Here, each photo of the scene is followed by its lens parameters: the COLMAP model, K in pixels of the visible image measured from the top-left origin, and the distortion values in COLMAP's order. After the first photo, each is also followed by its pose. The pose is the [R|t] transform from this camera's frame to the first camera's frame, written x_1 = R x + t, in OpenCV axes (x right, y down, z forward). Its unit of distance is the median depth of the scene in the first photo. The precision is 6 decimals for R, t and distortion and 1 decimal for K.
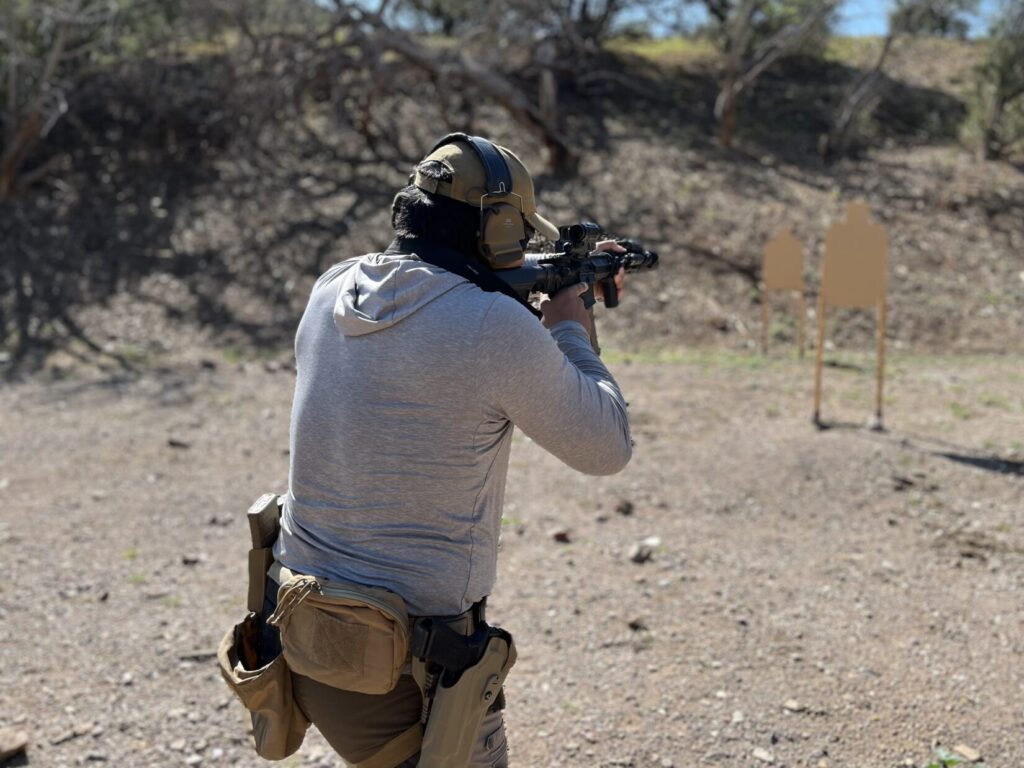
lens RADIAL K [[878.7, 0, 582.5], [0, 878.7, 346.6], [0, 0, 1]] dist [0.048938, -0.086884]
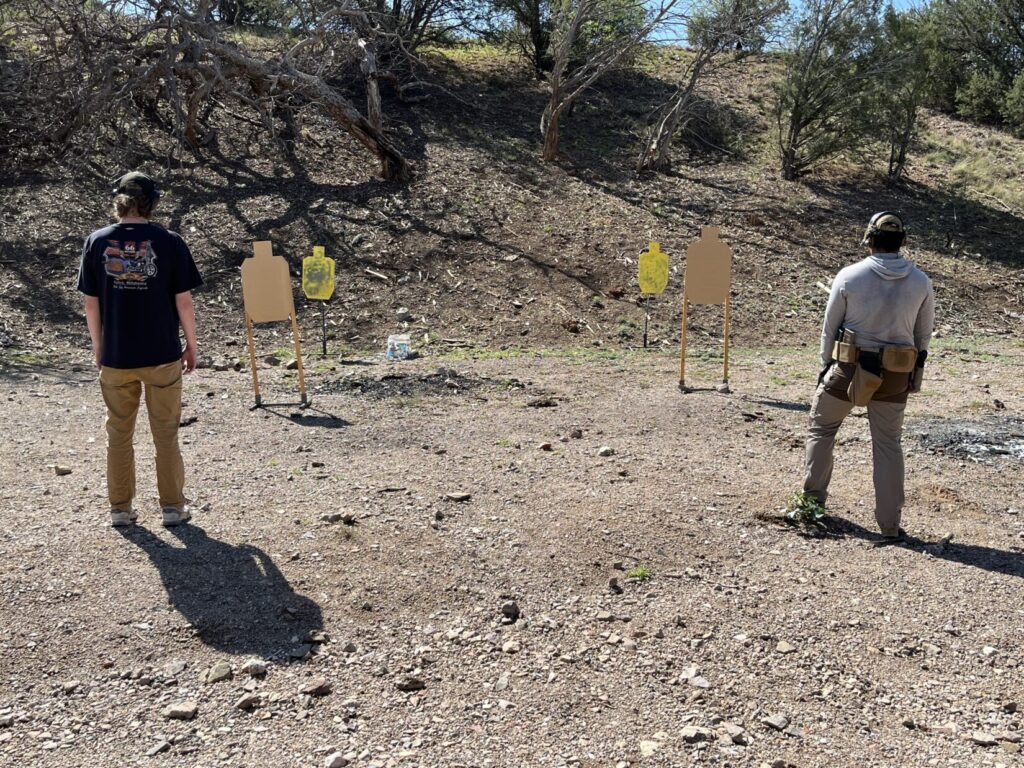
lens RADIAL K [[978.9, 0, 540.8], [0, 978.9, 370.5], [0, 0, 1]] dist [0.023321, -0.020973]
pose [[0.981978, -0.014803, 0.188417, -0.101538], [0.014133, 0.999888, 0.004899, 0.021255], [-0.188468, -0.002147, 0.982077, -0.192550]]
